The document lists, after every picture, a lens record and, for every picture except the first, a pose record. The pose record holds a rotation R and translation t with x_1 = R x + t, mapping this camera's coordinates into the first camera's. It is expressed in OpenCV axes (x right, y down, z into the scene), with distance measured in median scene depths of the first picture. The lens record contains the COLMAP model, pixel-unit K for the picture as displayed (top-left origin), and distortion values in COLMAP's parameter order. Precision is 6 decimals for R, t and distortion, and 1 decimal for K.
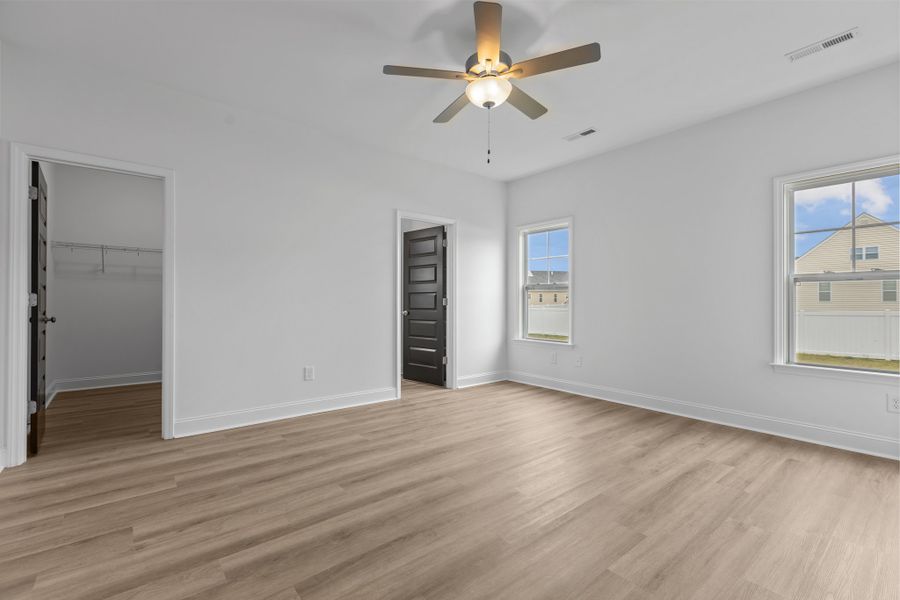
lens RADIAL K [[405.6, 0, 470.0], [0, 405.6, 303.5], [0, 0, 1]] dist [-0.000079, 0.000071]
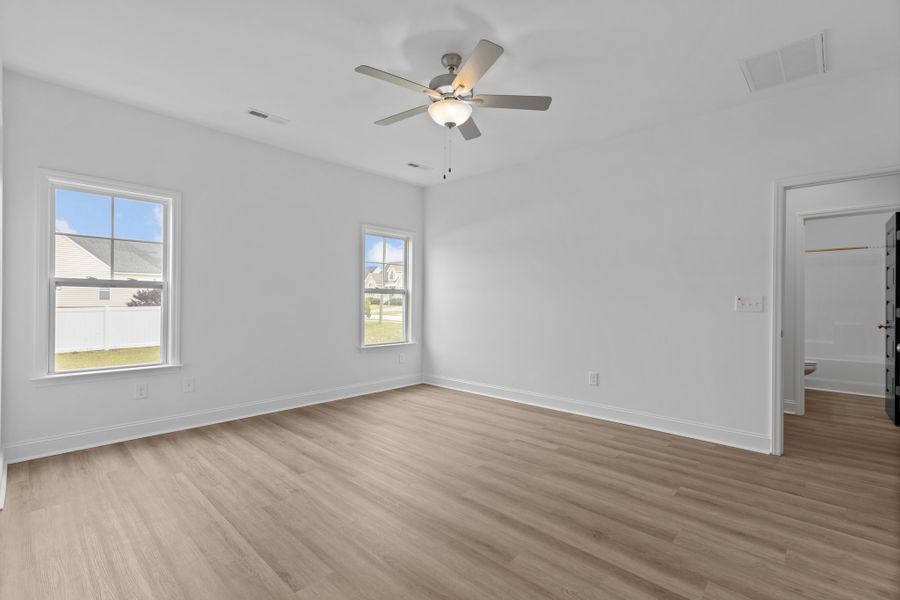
lens RADIAL K [[399.5, 0, 447.5], [0, 399.5, 297.1], [0, 0, 1]] dist [0.000220, 0.000010]
pose [[-0.094038, 0.007641, 0.995539, -1.090061], [-0.001249, 0.999969, -0.007793, -0.036778], [-0.995568, -0.001977, -0.094026, 1.227131]]
